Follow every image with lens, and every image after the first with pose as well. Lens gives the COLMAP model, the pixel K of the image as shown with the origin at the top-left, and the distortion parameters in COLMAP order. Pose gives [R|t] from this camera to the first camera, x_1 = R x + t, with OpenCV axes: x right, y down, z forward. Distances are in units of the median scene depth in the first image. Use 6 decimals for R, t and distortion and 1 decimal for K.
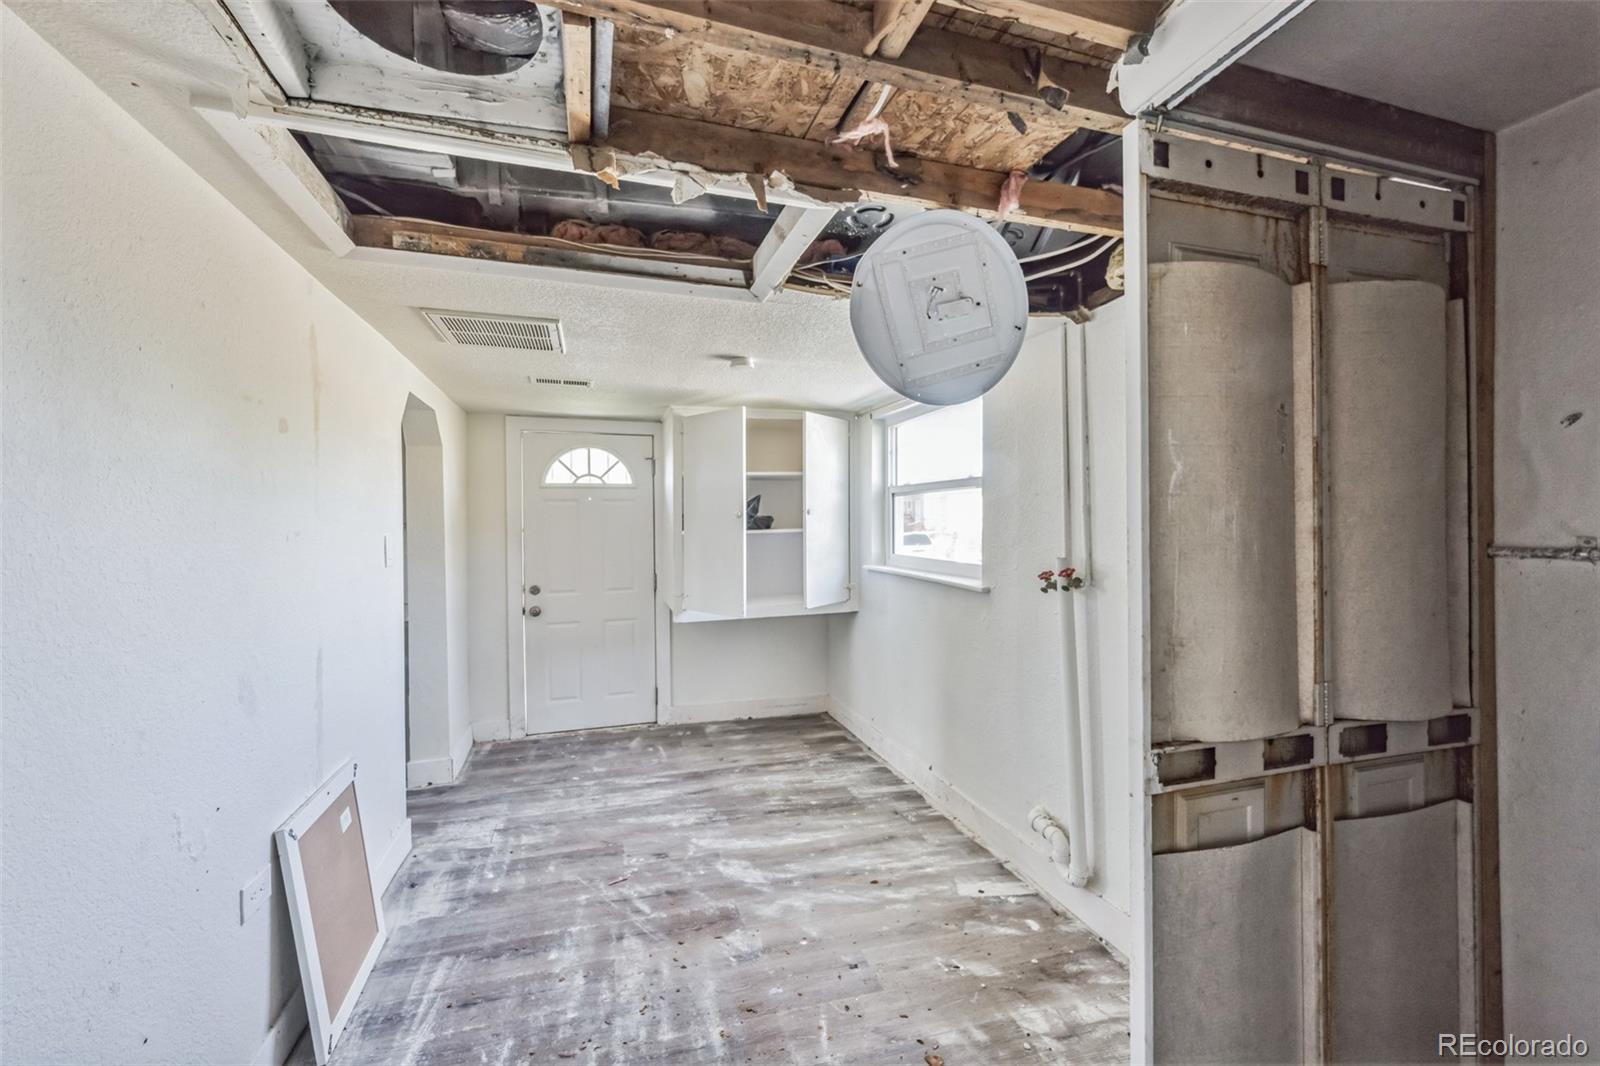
lens RADIAL K [[637.1, 0, 789.3], [0, 637.1, 522.1], [0, 0, 1]] dist [-0.001883, 0.000473]
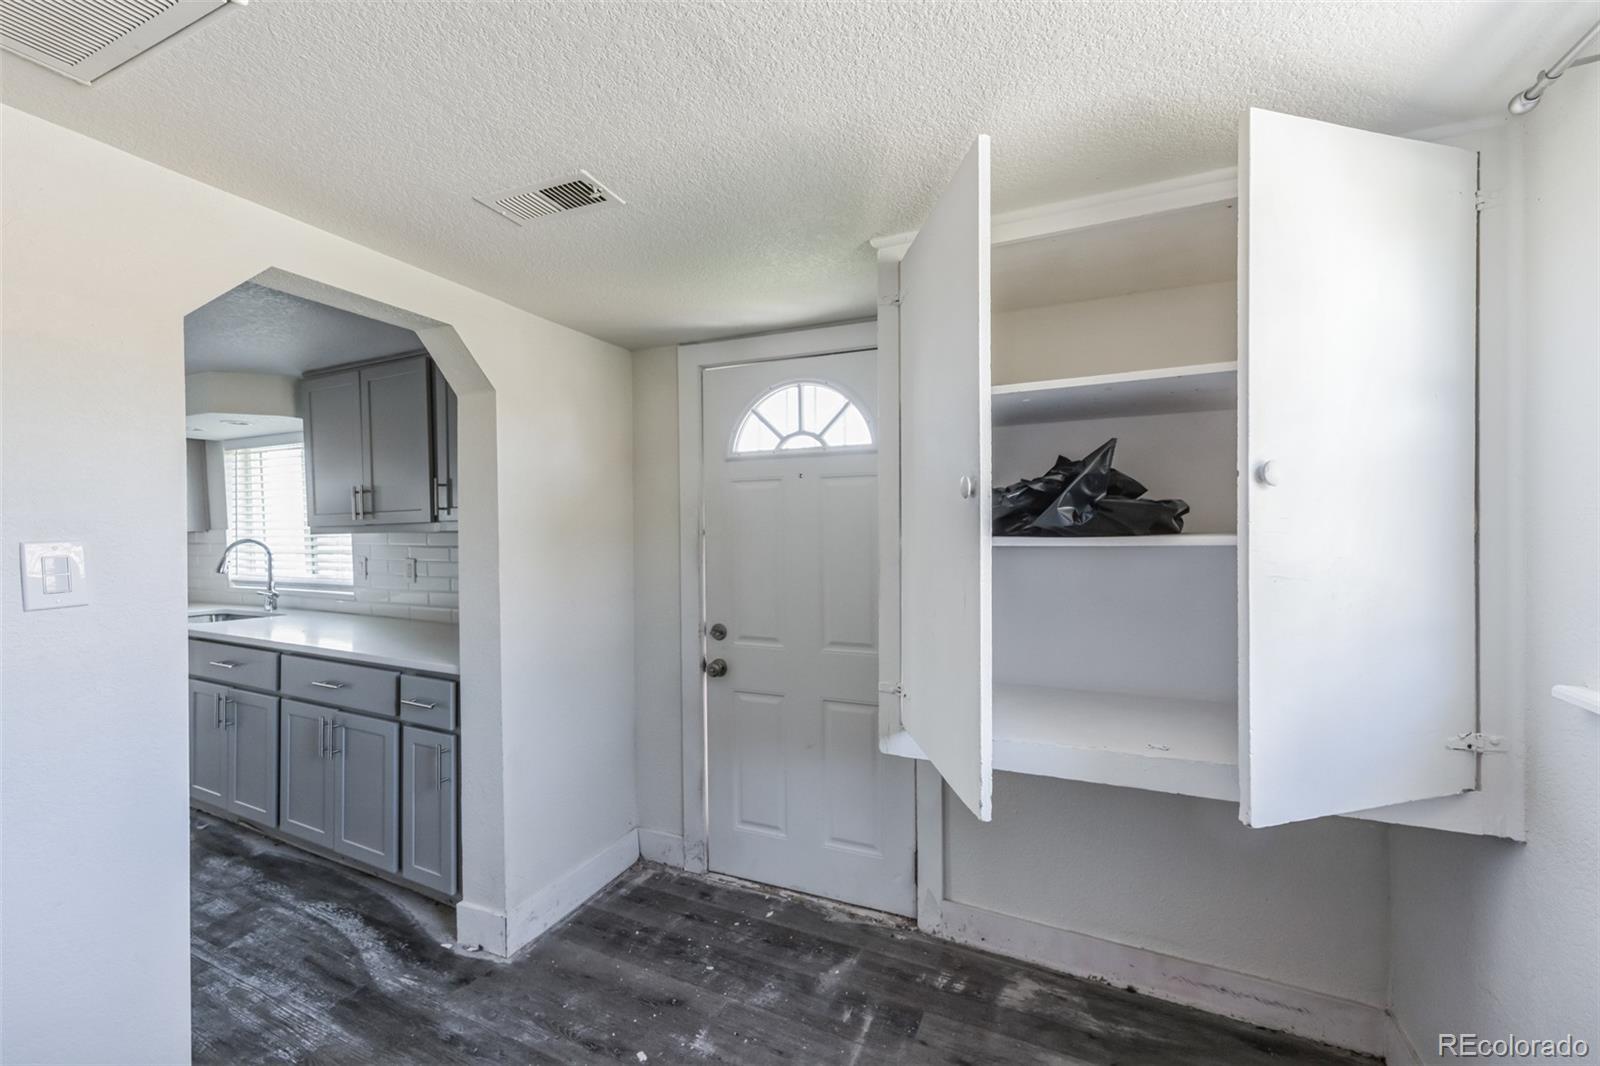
lens RADIAL K [[637.1, 0, 806.3], [0, 637.1, 523.6], [0, 0, 1]] dist [-0.001883, 0.000473]
pose [[0.751468, -0.001094, -0.659768, 0.062531], [0.002488, 0.999996, 0.001175, 0.004696], [0.659764, -0.002524, 0.751468, 0.654721]]
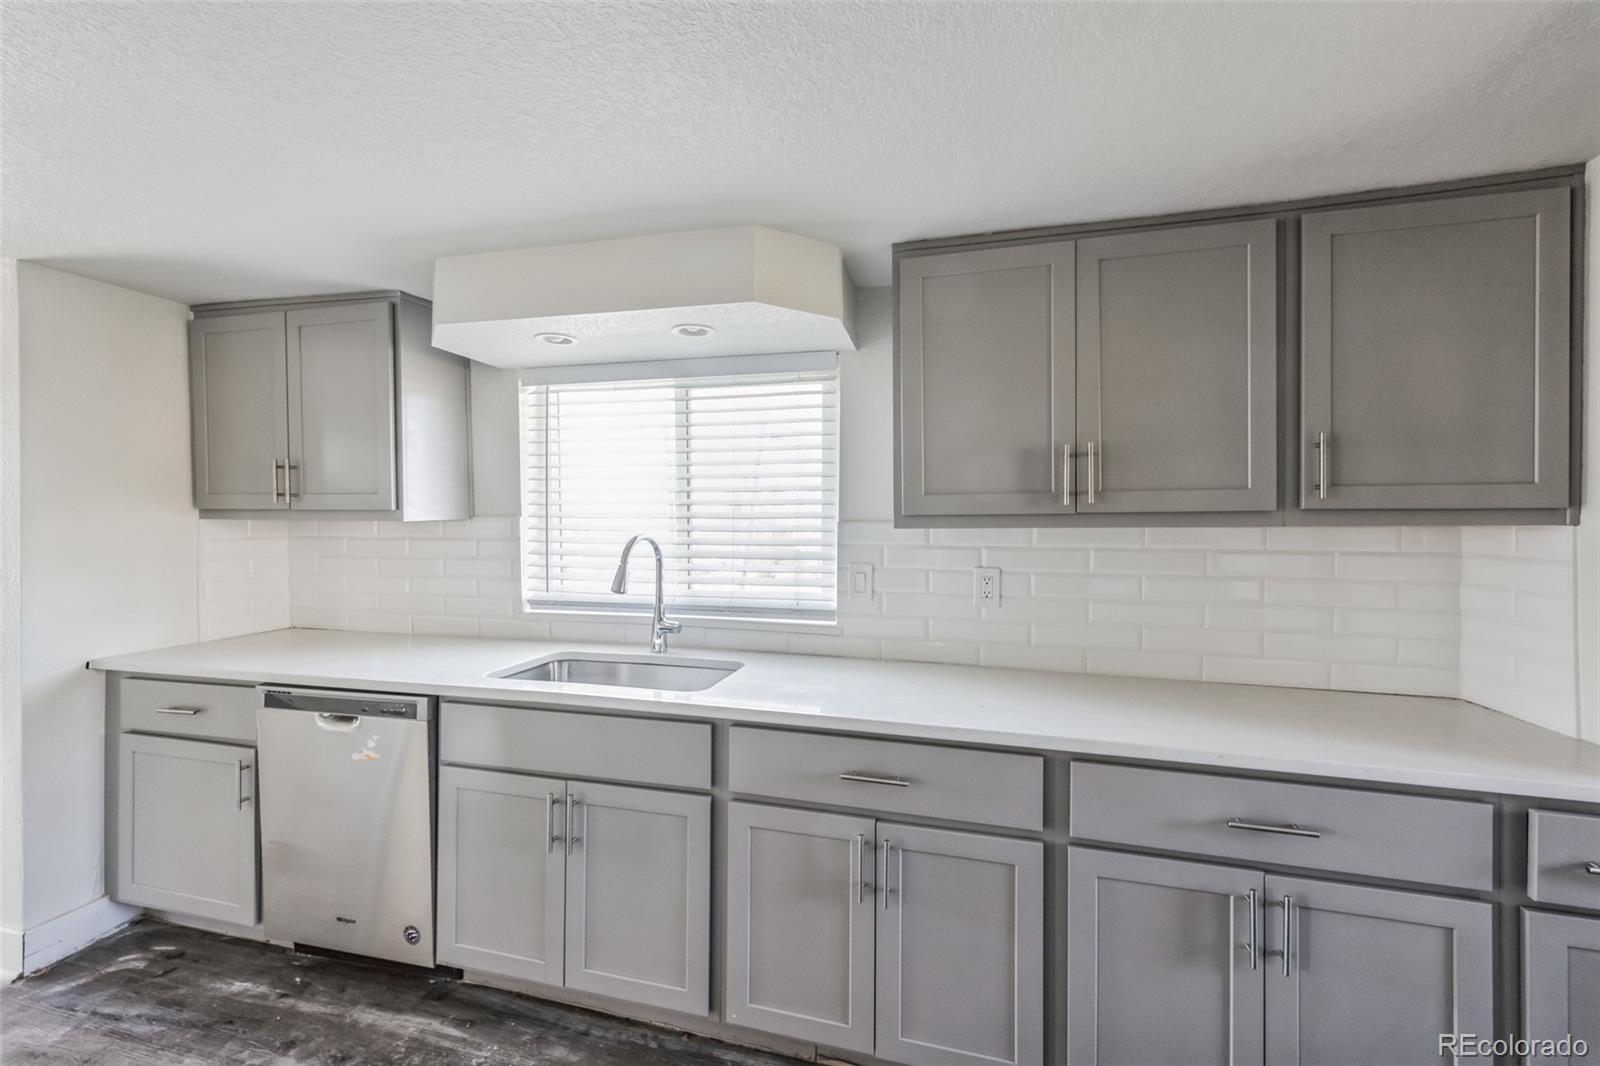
lens RADIAL K [[637.1, 0, 806.0], [0, 637.1, 520.0], [0, 0, 1]] dist [-0.001883, 0.000473]
pose [[0.858915, 0.012692, -0.511961, -0.743204], [-0.008293, 0.999906, 0.010874, 0.007246], [0.512051, -0.005094, 0.858940, 0.422343]]
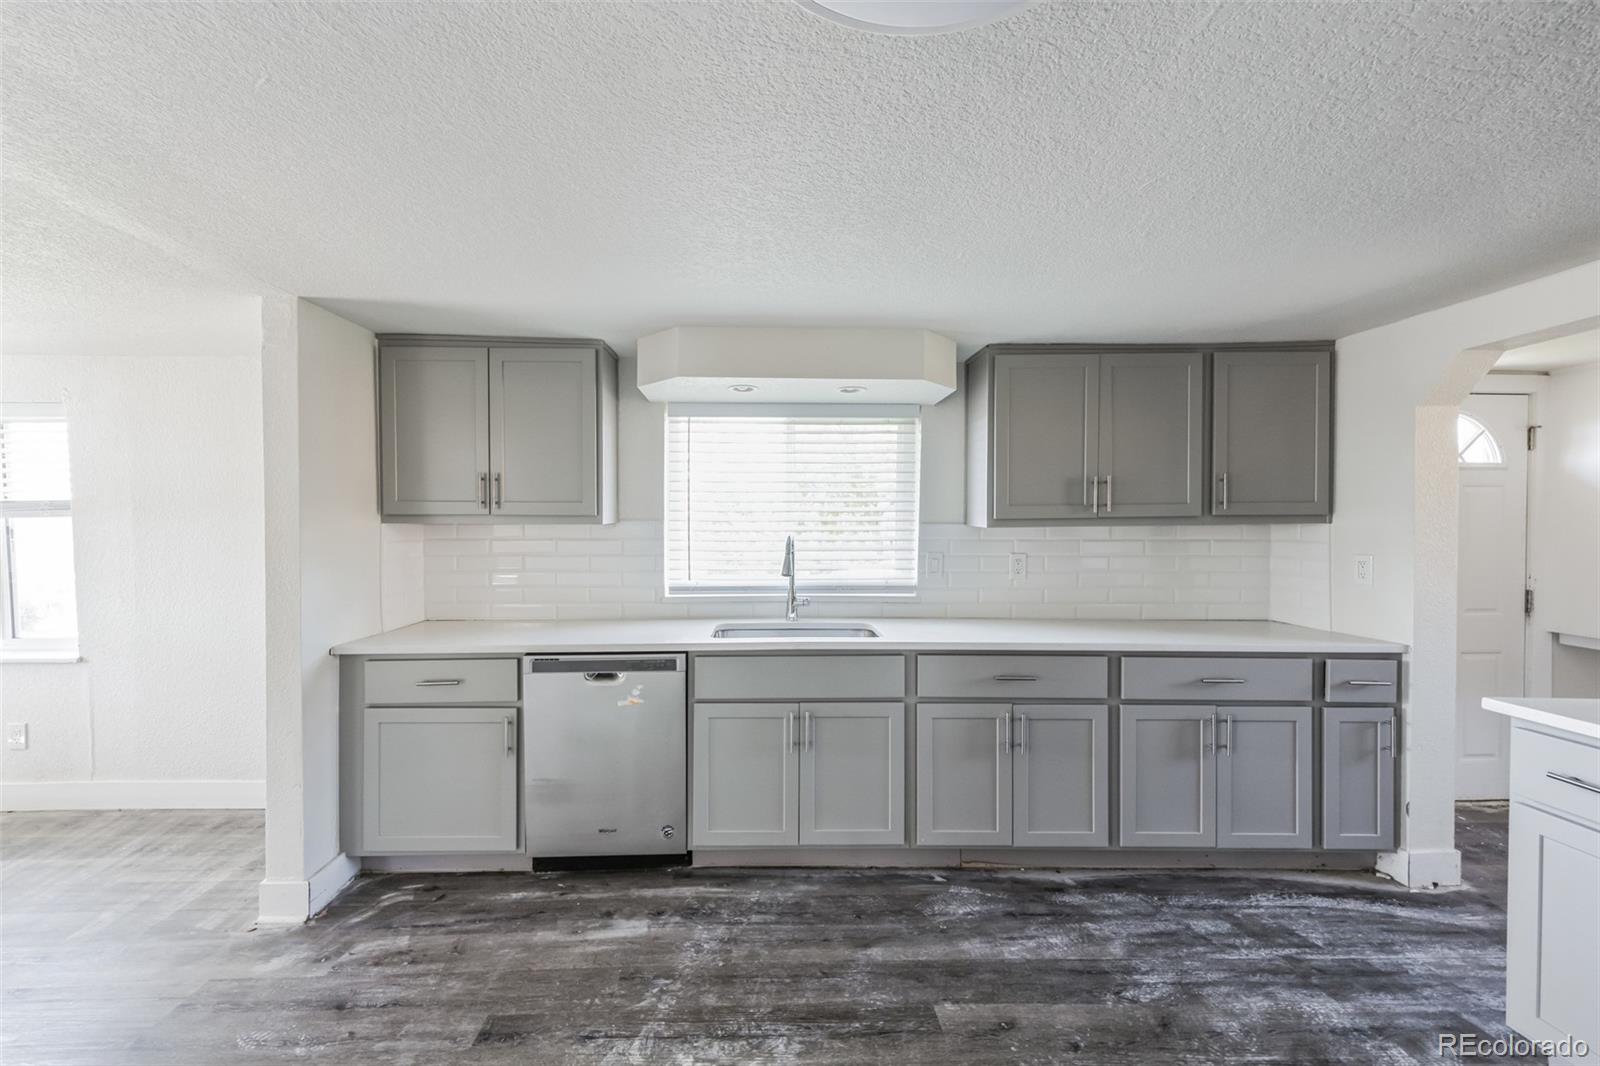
lens RADIAL K [[637.1, 0, 778.2], [0, 637.1, 526.0], [0, 0, 1]] dist [-0.001883, 0.000473]
pose [[0.962566, 0.010191, -0.270857, -0.952196], [-0.007090, 0.999898, 0.012424, 0.008928], [0.270955, -0.010039, 0.962540, 0.107135]]
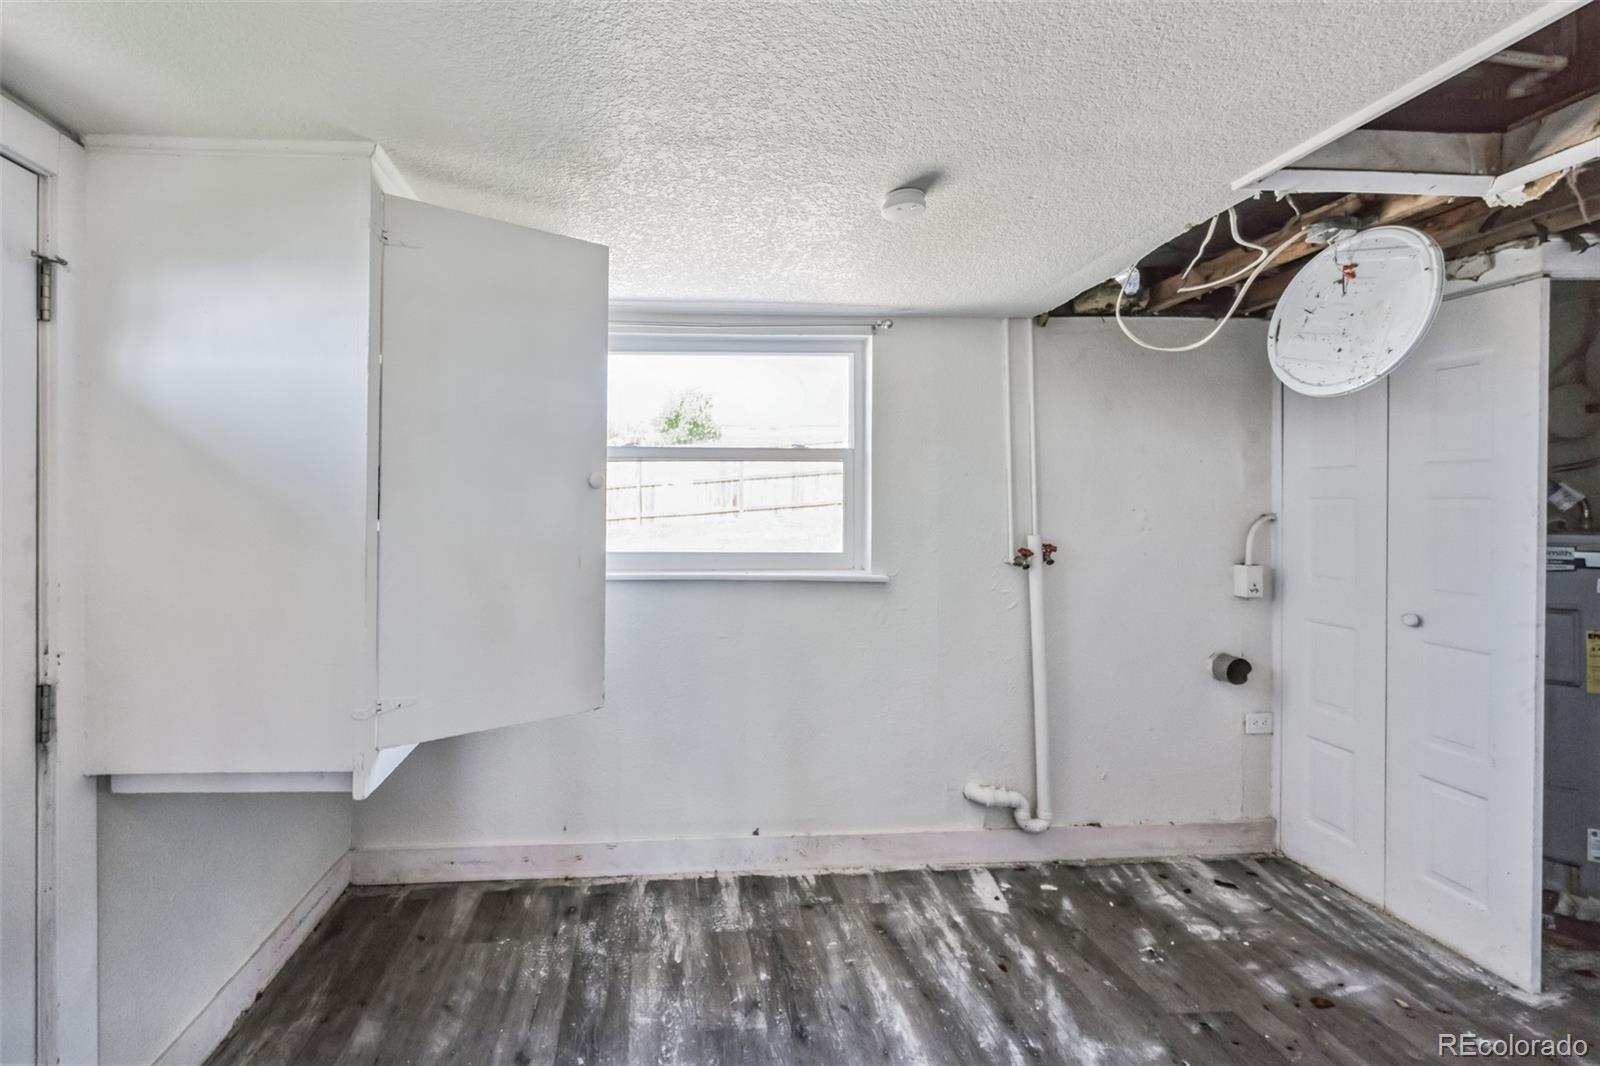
lens RADIAL K [[679.5, 0, 709.5], [0, 679.5, 502.3], [0, 0, 1]] dist [0.000507, -0.000057]
pose [[0.232807, 0.010153, 0.972470, -0.494160], [0.001531, 0.999940, -0.010806, 0.008115], [-0.972522, 0.004005, 0.232777, 0.757272]]
